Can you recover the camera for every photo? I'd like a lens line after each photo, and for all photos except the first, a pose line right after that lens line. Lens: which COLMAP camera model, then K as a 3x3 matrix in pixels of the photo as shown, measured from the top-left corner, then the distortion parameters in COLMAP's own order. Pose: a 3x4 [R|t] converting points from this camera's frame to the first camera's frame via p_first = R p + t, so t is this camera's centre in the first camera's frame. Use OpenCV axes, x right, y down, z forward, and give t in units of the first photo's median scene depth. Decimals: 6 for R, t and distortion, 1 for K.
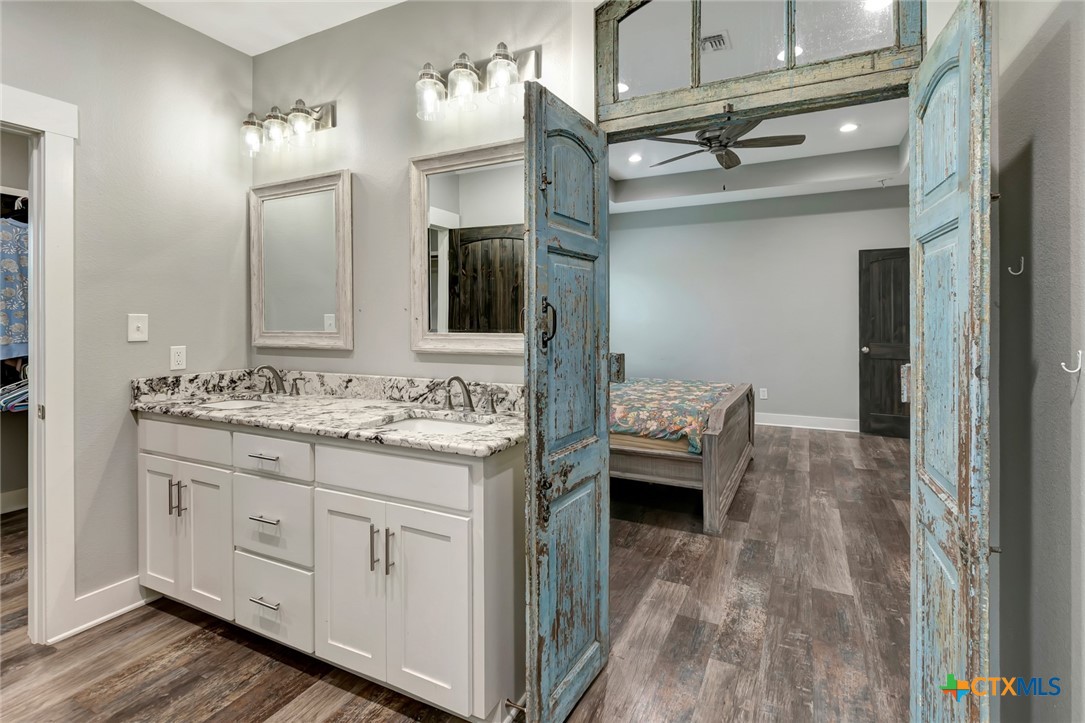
lens RADIAL K [[514.4, 0, 555.1], [0, 514.4, 313.8], [0, 0, 1]] dist [0.000668, -0.001074]
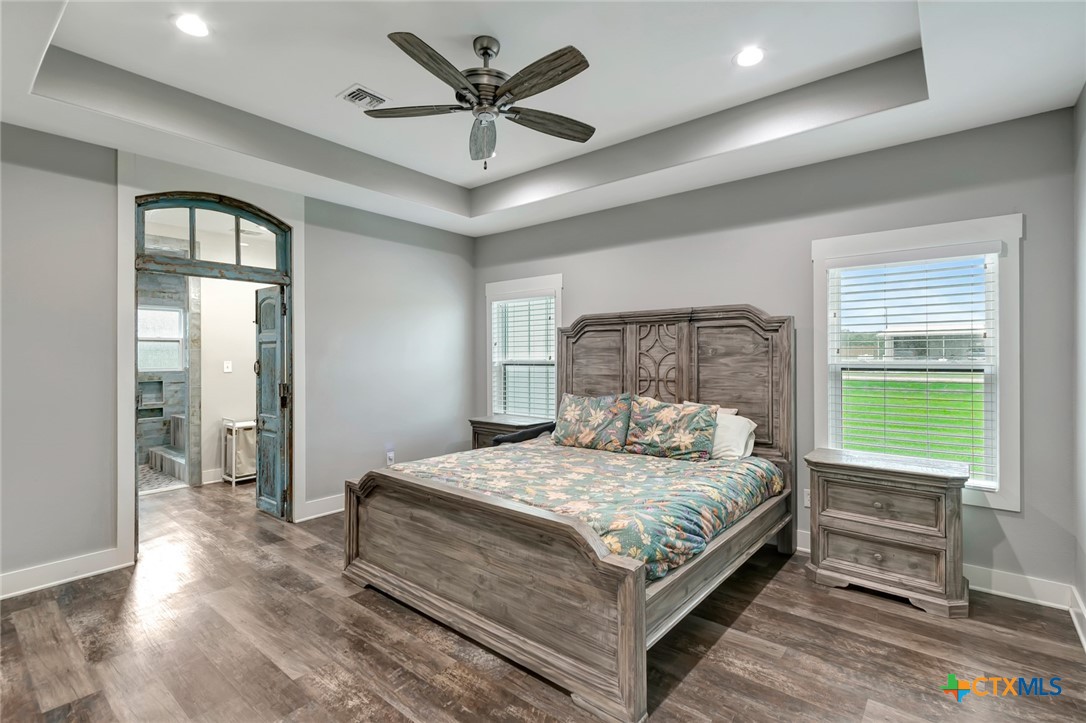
lens RADIAL K [[497.2, 0, 542.2], [0, 497.2, 357.4], [0, 0, 1]] dist [0.009589, -0.002162]
pose [[-0.227346, 0.003023, -0.973809, 0.685265], [0.001971, 0.999995, 0.002644, -0.009086], [0.973812, -0.001318, -0.227351, 0.914625]]
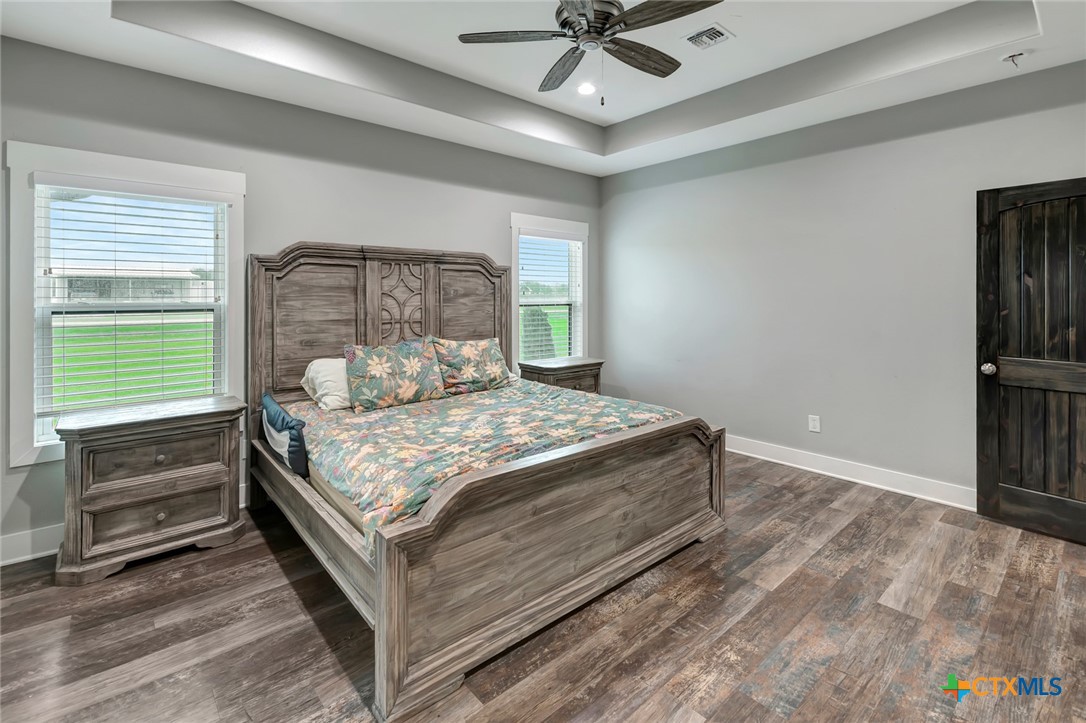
lens RADIAL K [[497.2, 0, 550.3], [0, 497.2, 298.4], [0, 0, 1]] dist [0.009589, -0.002162]
pose [[0.925914, 0.000890, -0.377733, 0.377728], [0.000874, 0.999989, 0.004500, -0.009266], [0.377733, -0.004497, 0.925904, 0.327695]]
